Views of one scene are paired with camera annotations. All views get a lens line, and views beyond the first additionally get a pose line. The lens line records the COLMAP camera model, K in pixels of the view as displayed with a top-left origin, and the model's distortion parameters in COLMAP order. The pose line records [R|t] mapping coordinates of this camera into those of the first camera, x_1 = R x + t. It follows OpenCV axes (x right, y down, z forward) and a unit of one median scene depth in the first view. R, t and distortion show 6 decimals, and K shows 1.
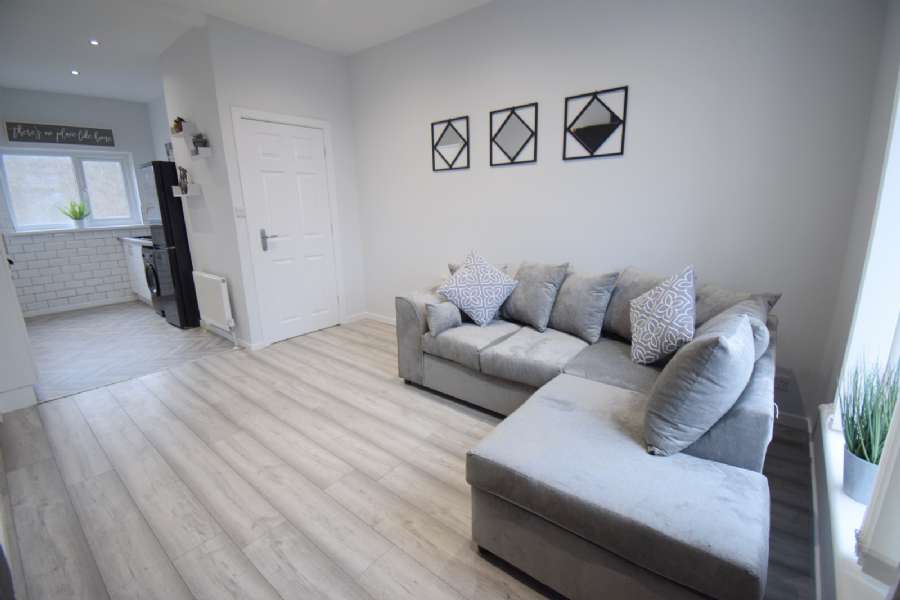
lens RADIAL K [[396.8, 0, 447.2], [0, 396.8, 289.5], [0, 0, 1]] dist [0.024642, -0.024230]
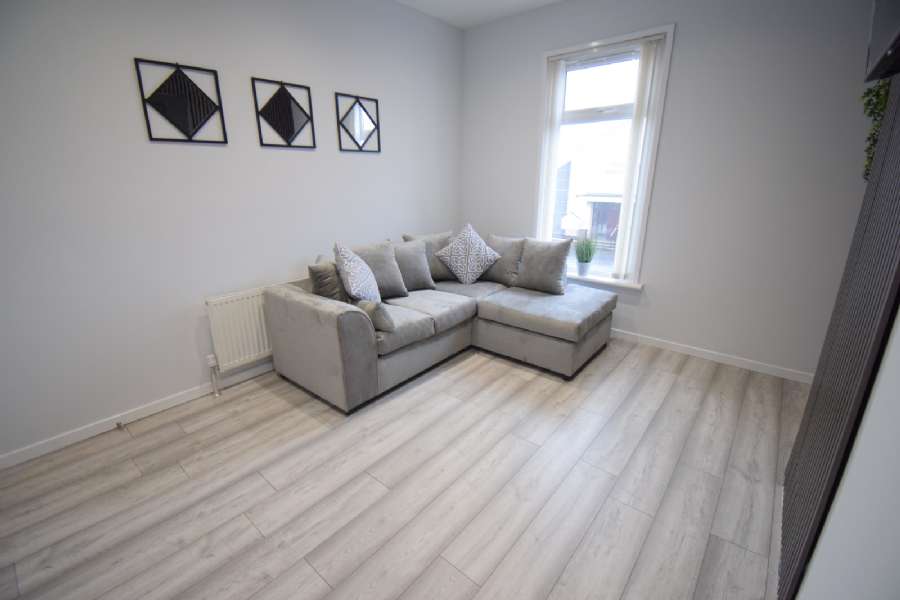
lens RADIAL K [[391.1, 0, 450.0], [0, 391.1, 300.0], [0, 0, 1]] dist [-0.027272, -0.000152]
pose [[0.002632, -0.270294, 0.962774, -0.910168], [0.229030, 0.937349, 0.262530, -0.164679], [-0.973416, 0.219813, 0.064372, 0.790624]]
